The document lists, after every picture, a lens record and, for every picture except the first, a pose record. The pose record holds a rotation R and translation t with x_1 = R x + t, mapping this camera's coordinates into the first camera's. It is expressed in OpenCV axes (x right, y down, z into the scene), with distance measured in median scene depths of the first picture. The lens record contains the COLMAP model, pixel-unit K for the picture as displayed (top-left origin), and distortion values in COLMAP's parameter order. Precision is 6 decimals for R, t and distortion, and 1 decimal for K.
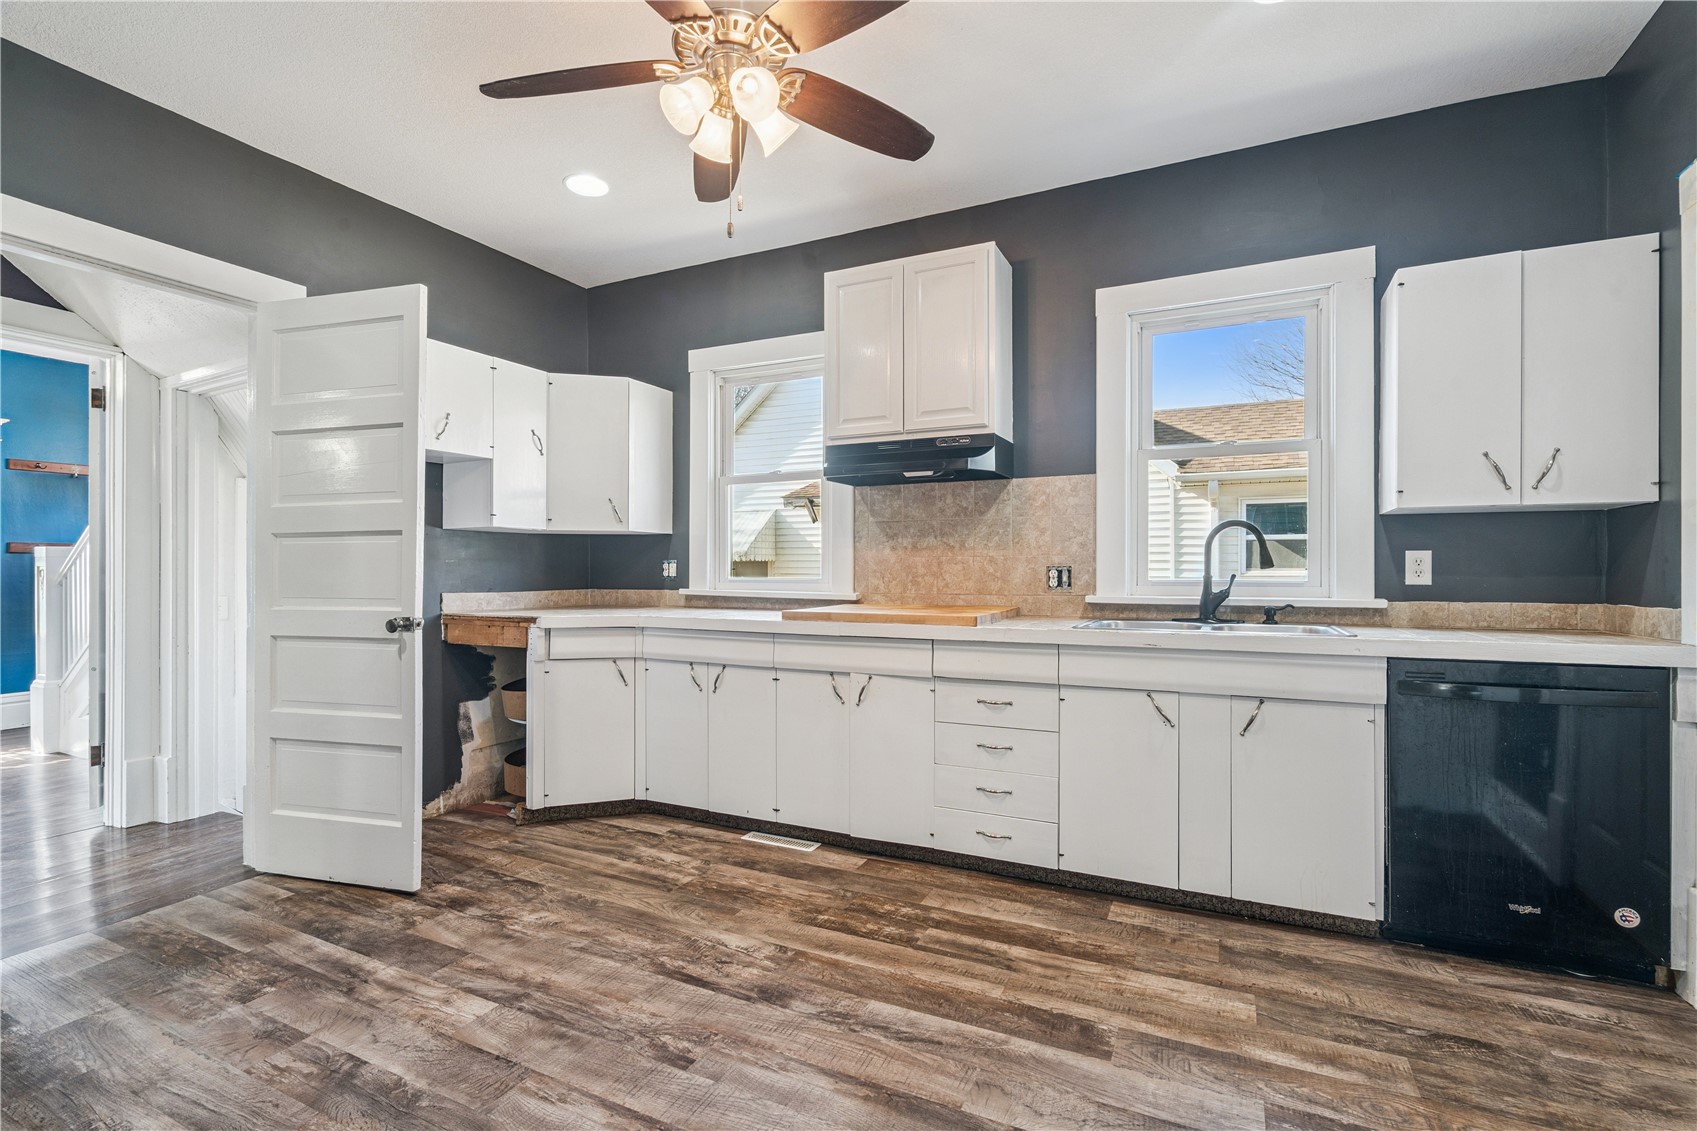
lens RADIAL K [[769.0, 0, 846.4], [0, 769.0, 568.4], [0, 0, 1]] dist [-0.004980, 0.001120]
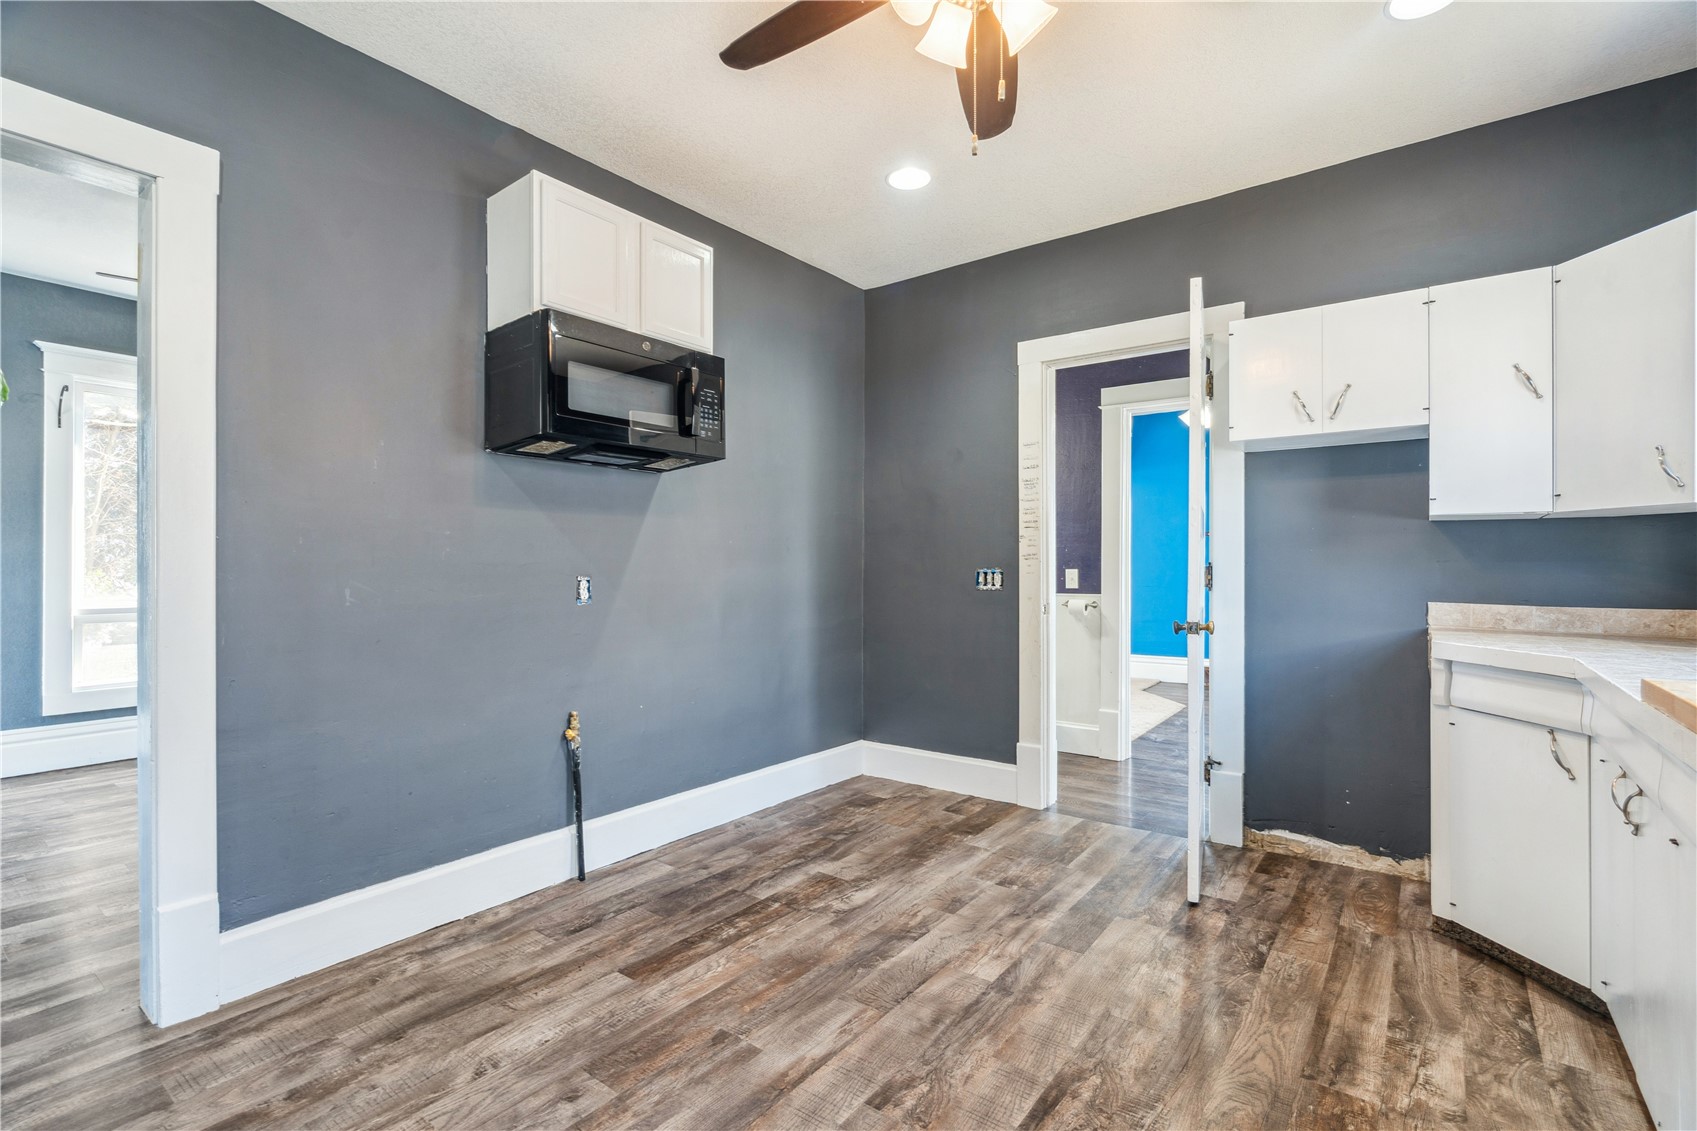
lens RADIAL K [[769.0, 0, 856.7], [0, 769.0, 560.7], [0, 0, 1]] dist [-0.004980, 0.001120]
pose [[-0.178723, -0.002930, -0.983895, 0.554968], [-0.000484, 0.999996, -0.002890, -0.012161], [0.983899, -0.000041, -0.178723, 0.881936]]
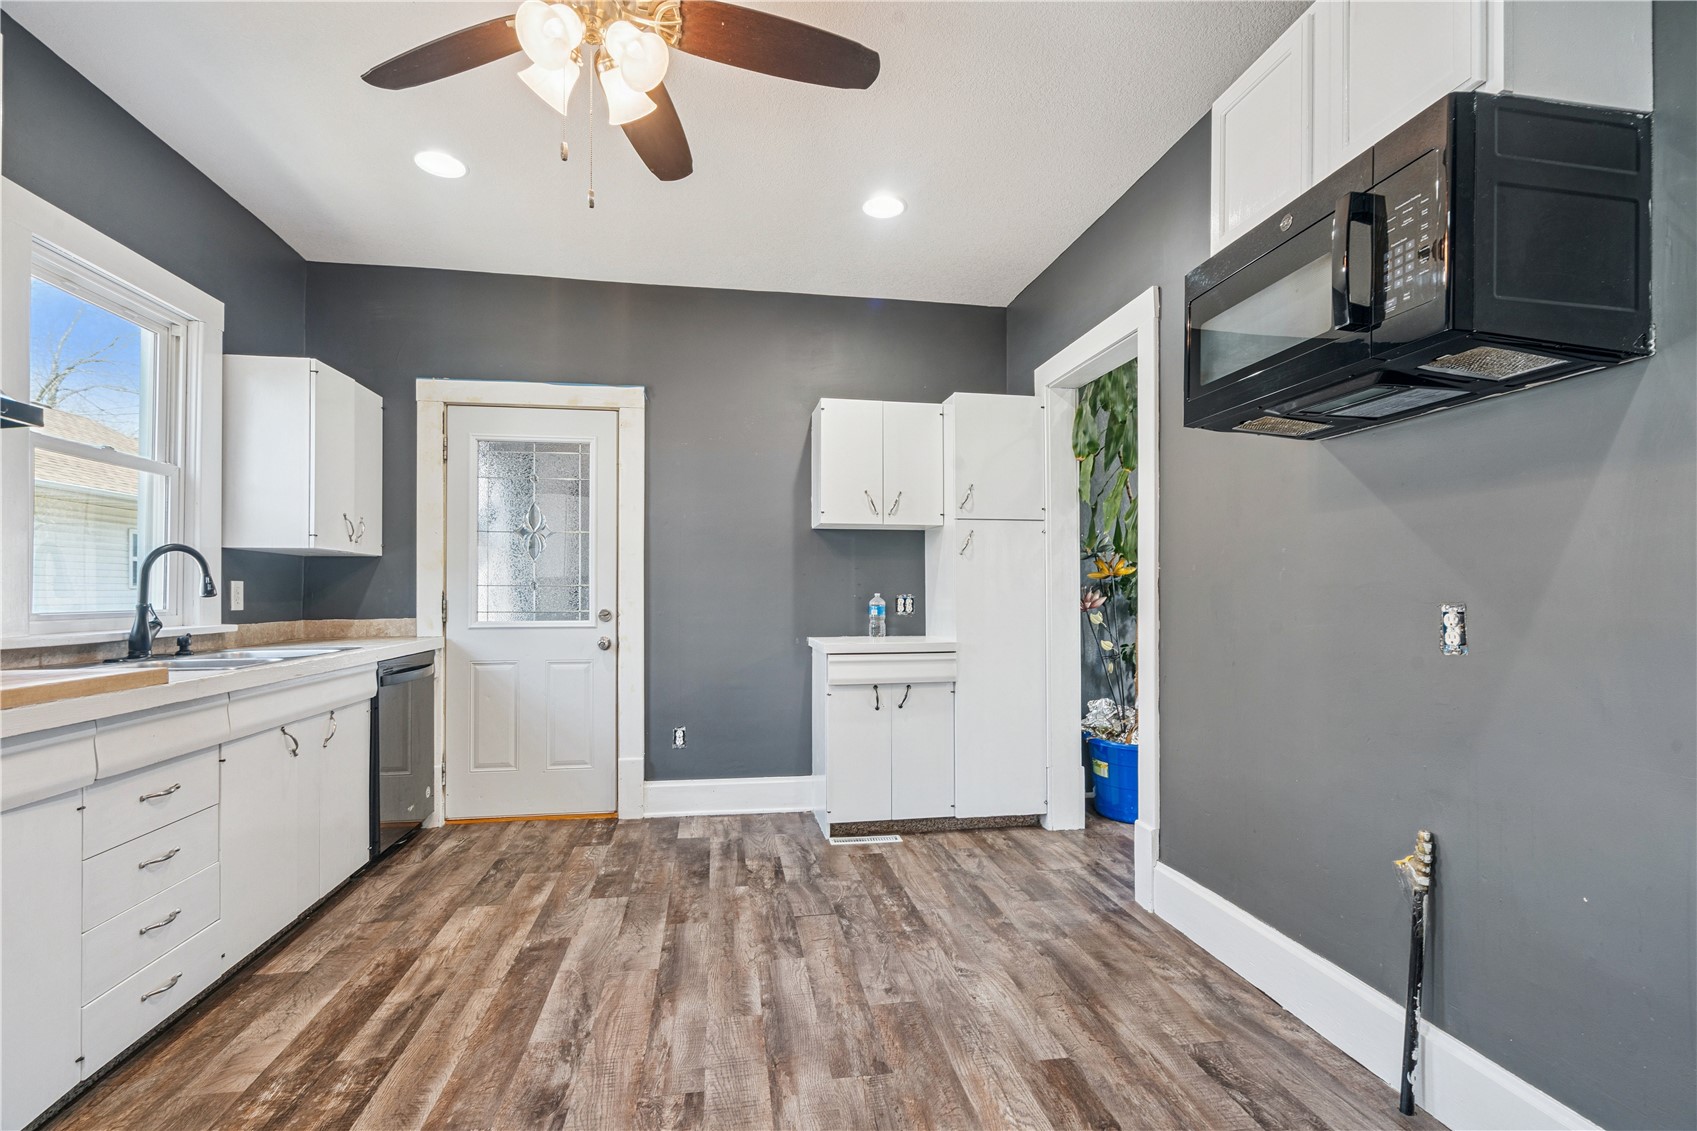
lens RADIAL K [[769.0, 0, 847.9], [0, 769.0, 583.4], [0, 0, 1]] dist [-0.004980, 0.001120]
pose [[-0.587365, 0.013256, 0.809214, -0.872991], [0.002138, 0.999888, -0.014827, -0.000389], [-0.809319, -0.006979, -0.587327, 1.097740]]
